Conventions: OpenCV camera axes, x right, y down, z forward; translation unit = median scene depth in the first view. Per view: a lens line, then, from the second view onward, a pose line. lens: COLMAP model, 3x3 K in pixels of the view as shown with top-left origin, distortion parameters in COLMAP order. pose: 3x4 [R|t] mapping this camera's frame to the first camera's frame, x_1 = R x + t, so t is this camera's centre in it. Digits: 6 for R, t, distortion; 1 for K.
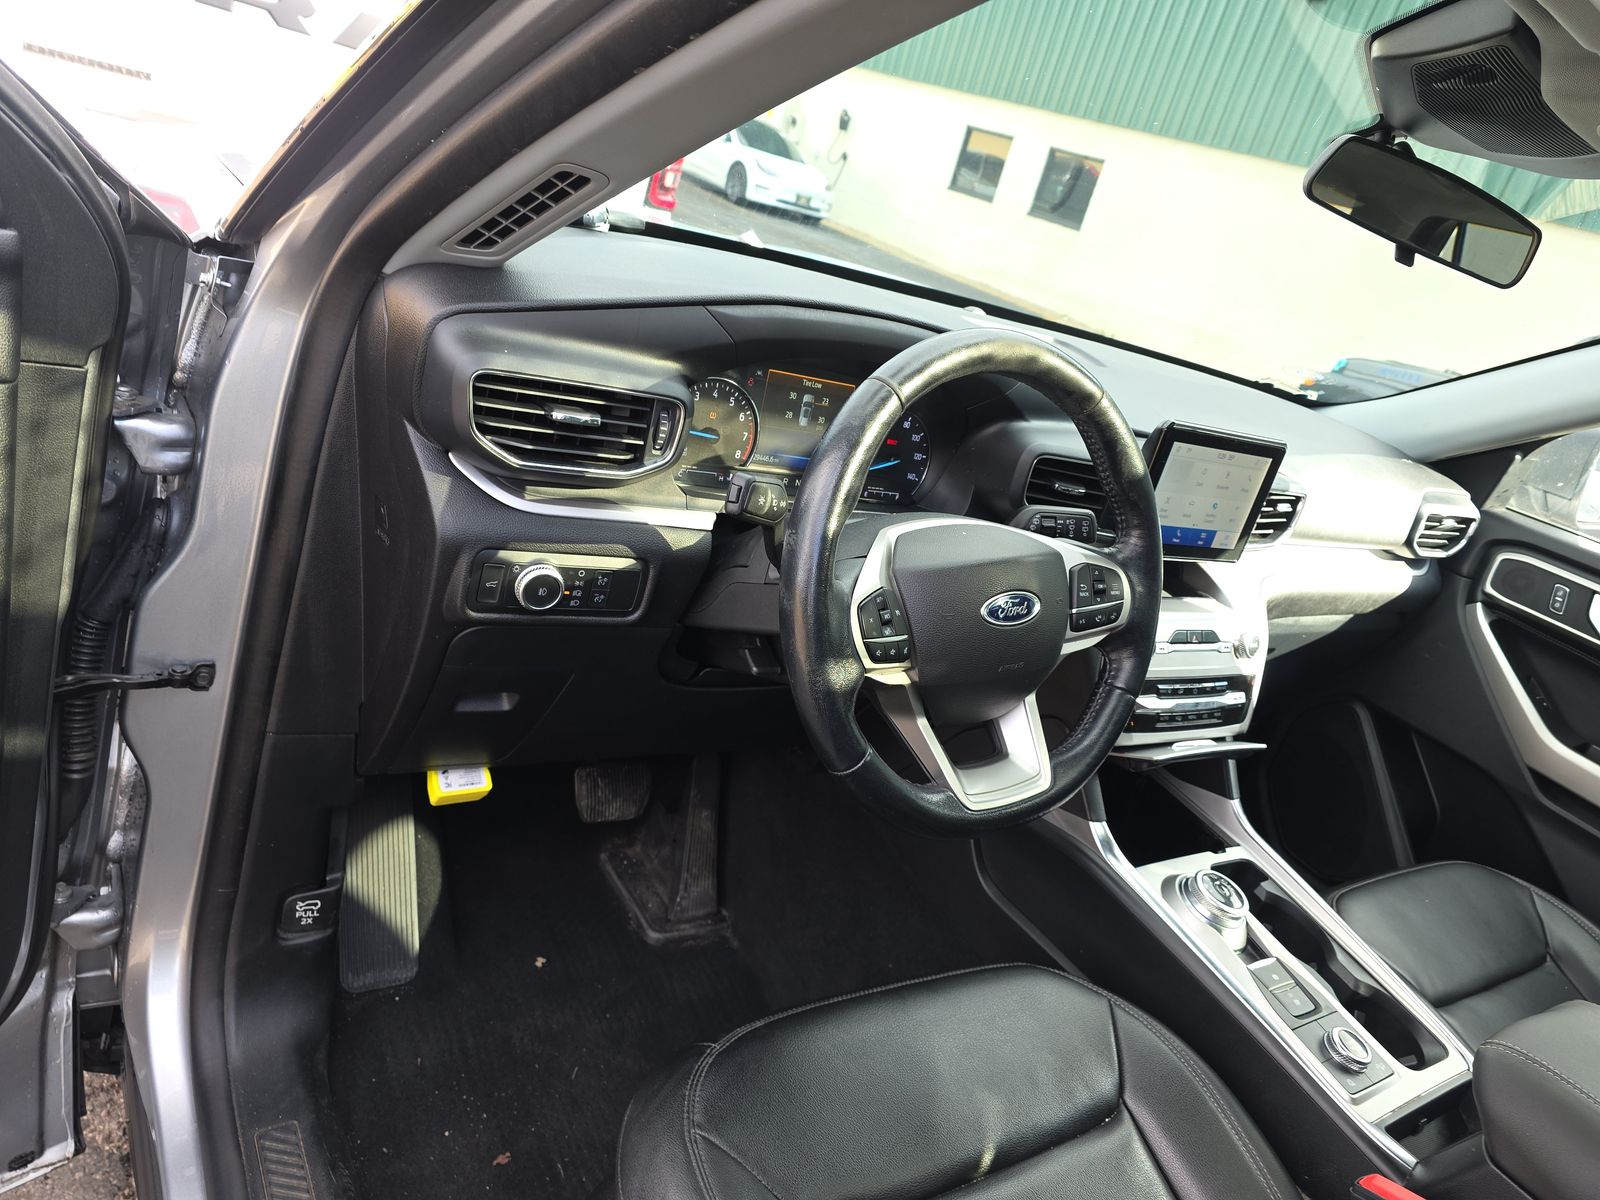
lens RADIAL K [[1067.4, 0, 766.9], [0, 1067.4, 609.7], [0, 0, 1]] dist [0.063477, -0.052950]
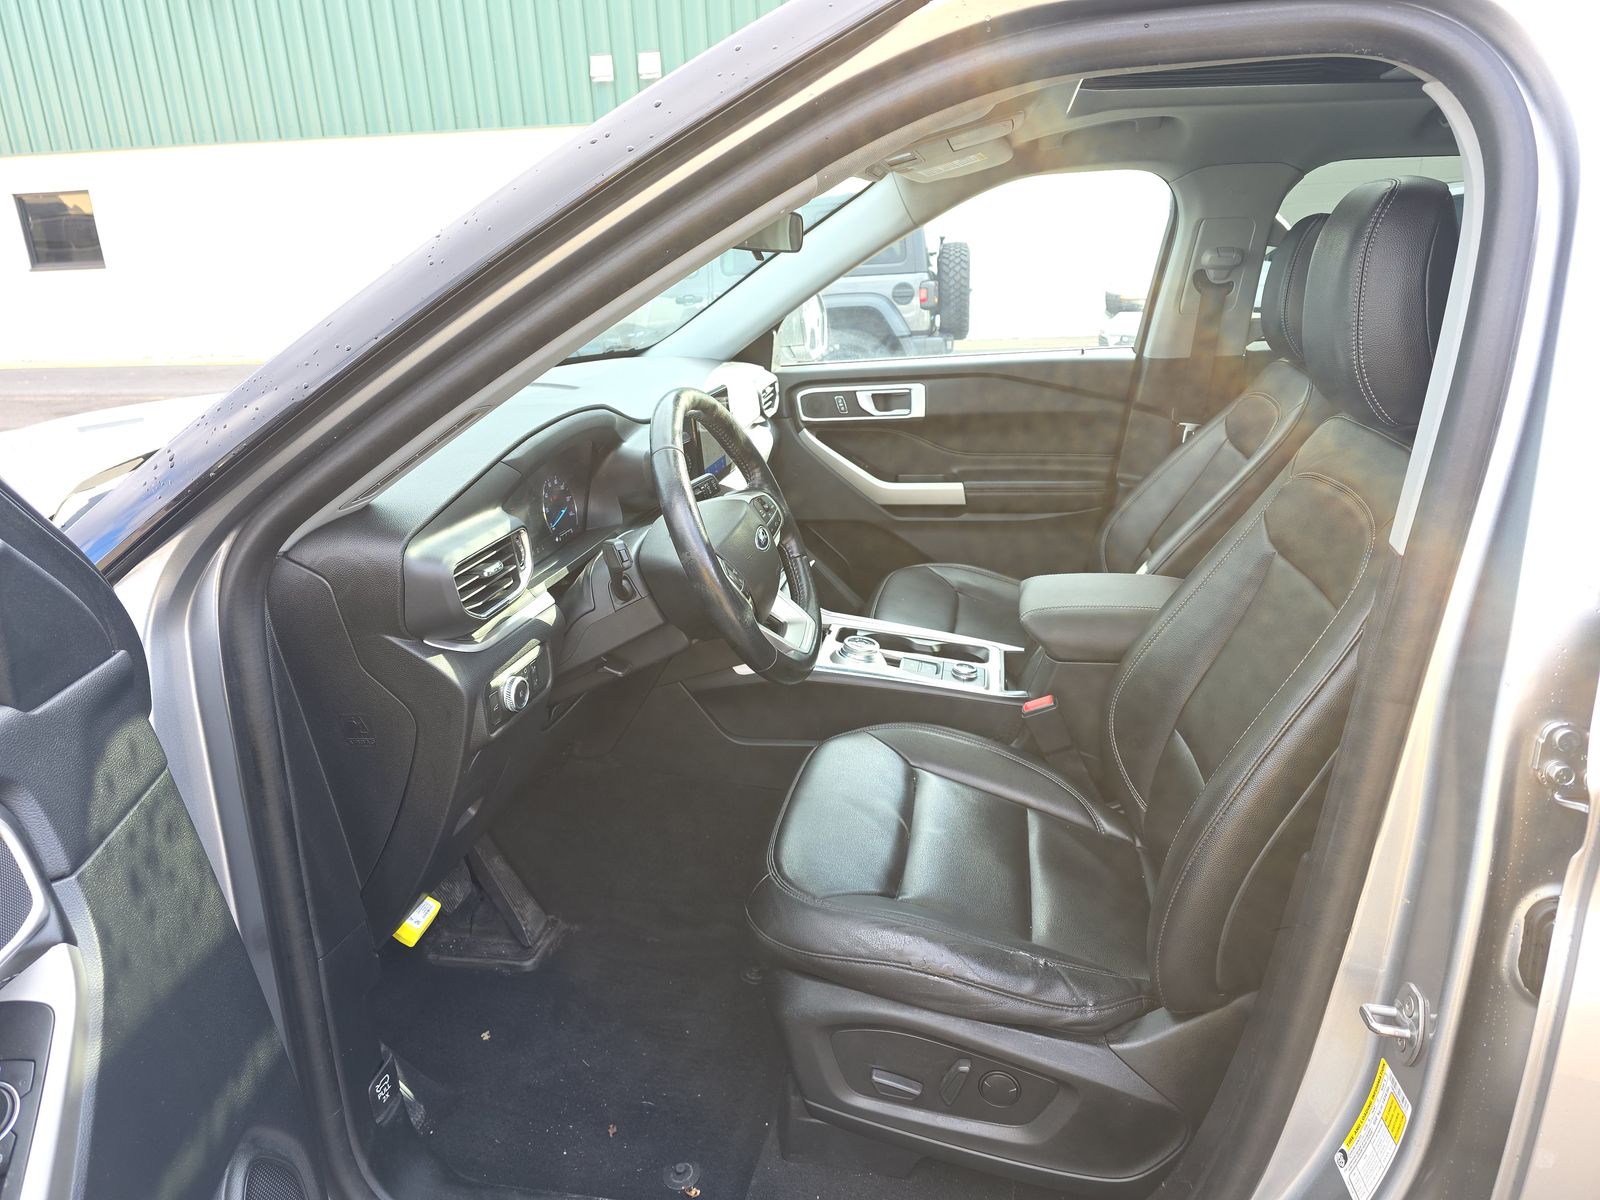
lens RADIAL K [[1067.4, 0, 766.9], [0, 1067.4, 609.7], [0, 0, 1]] dist [0.063477, -0.052950]
pose [[0.651993, -0.515257, 0.556251, -0.401412], [0.505885, 0.842074, 0.187057, -0.115544], [-0.564788, 0.159439, 0.809688, -0.170886]]
